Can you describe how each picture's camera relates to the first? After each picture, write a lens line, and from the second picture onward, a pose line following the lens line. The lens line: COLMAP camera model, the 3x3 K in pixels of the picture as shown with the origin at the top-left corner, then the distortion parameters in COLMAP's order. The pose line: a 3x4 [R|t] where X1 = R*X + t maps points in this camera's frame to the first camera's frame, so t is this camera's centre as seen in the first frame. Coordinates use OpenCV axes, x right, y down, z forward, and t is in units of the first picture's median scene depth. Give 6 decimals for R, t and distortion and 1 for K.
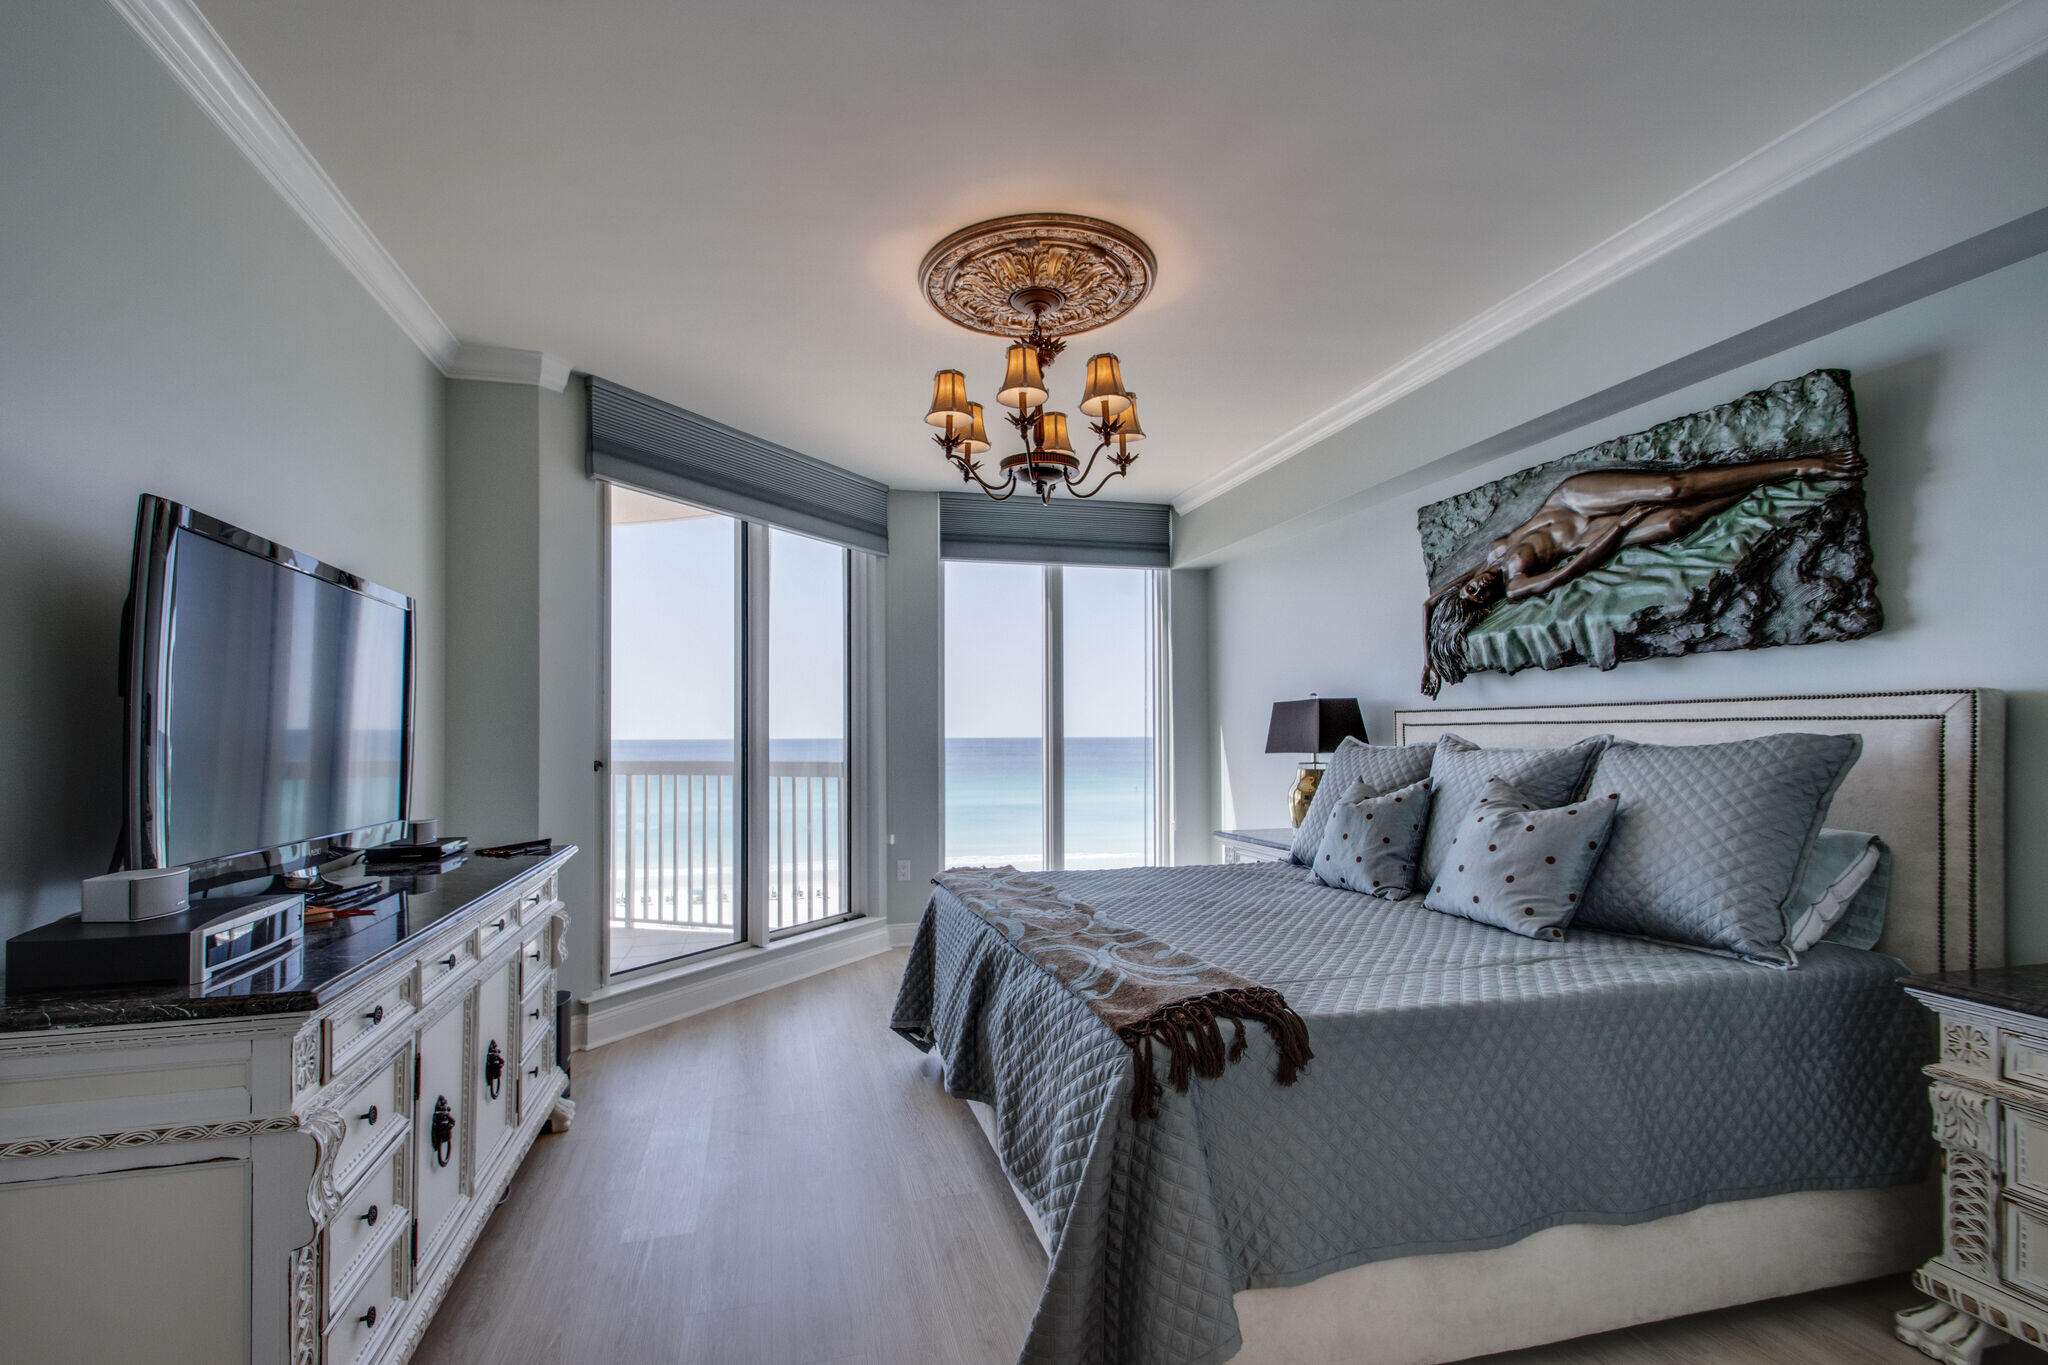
lens RADIAL K [[895.2, 0, 1003.3], [0, 895.2, 720.4], [0, 0, 1]] dist [0.028219, -0.014371]
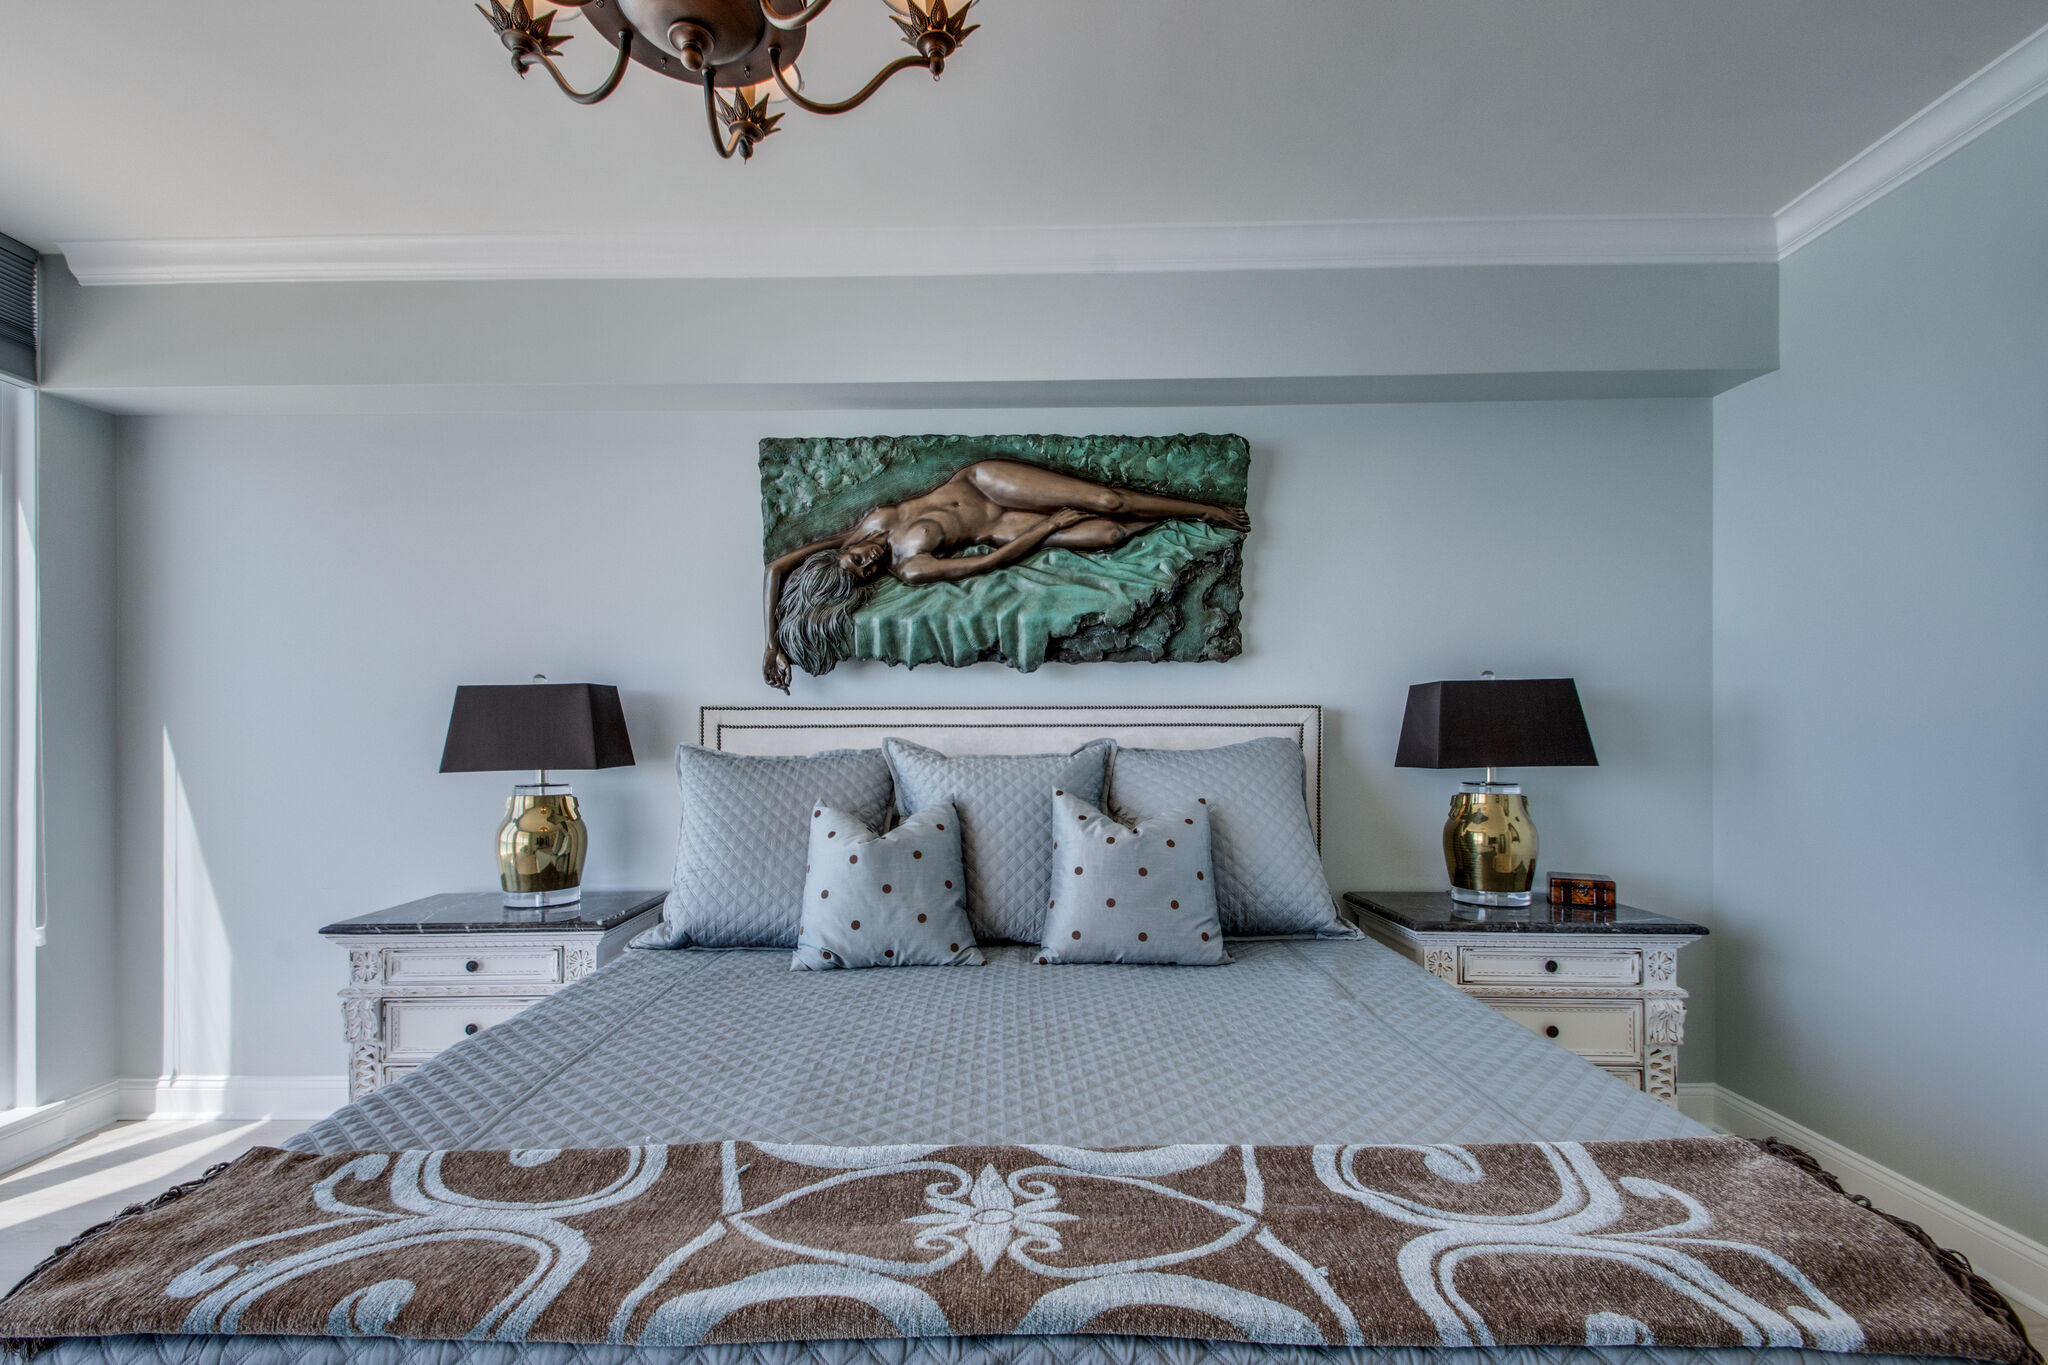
lens RADIAL K [[895.2, 0, 1003.3], [0, 895.2, 720.4], [0, 0, 1]] dist [0.028219, -0.014371]
pose [[0.268345, 0.024558, 0.963010, -0.257555], [-0.011877, 0.999683, -0.022184, 0.018270], [-0.963250, -0.005484, 0.268552, 0.774833]]
